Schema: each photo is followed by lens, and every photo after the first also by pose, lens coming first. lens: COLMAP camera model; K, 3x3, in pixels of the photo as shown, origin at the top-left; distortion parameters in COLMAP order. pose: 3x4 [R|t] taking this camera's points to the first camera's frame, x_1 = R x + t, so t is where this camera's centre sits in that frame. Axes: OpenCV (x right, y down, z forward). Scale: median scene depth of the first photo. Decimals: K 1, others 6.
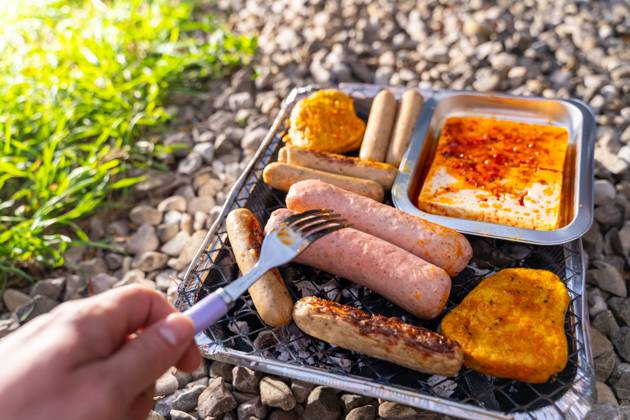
lens RADIAL K [[540.4, 0, 316.1], [0, 540.4, 209.0], [0, 0, 1]] dist [0.000229, -0.000966]
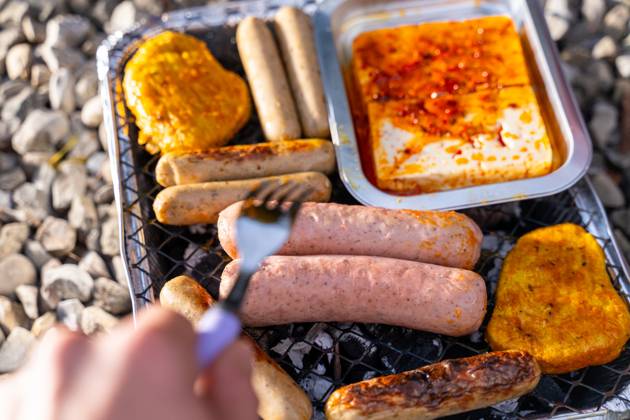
lens RADIAL K [[1035.9, 0, 314.3], [0, 1035.9, 211.3], [0, 0, 1]] dist [0.028840, 0.072989]
pose [[0.876639, -0.336082, 0.344316, -0.374121], [0.276293, 0.937486, 0.211616, -0.288157], [-0.393912, -0.090379, 0.914694, -0.244043]]
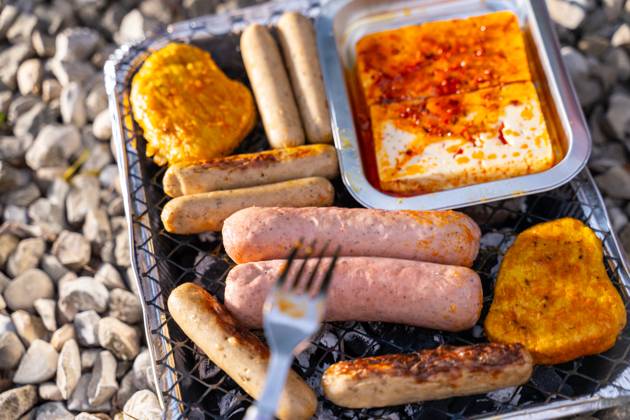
lens RADIAL K [[1235.6, 0, 314.7], [0, 1235.6, 210.2], [0, 0, 1]] dist [0.047838, 0.055665]
pose [[0.882231, -0.369134, 0.292248, -0.391438], [0.324763, 0.926534, 0.189903, -0.322973], [-0.340877, -0.072627, 0.937298, -0.549358]]
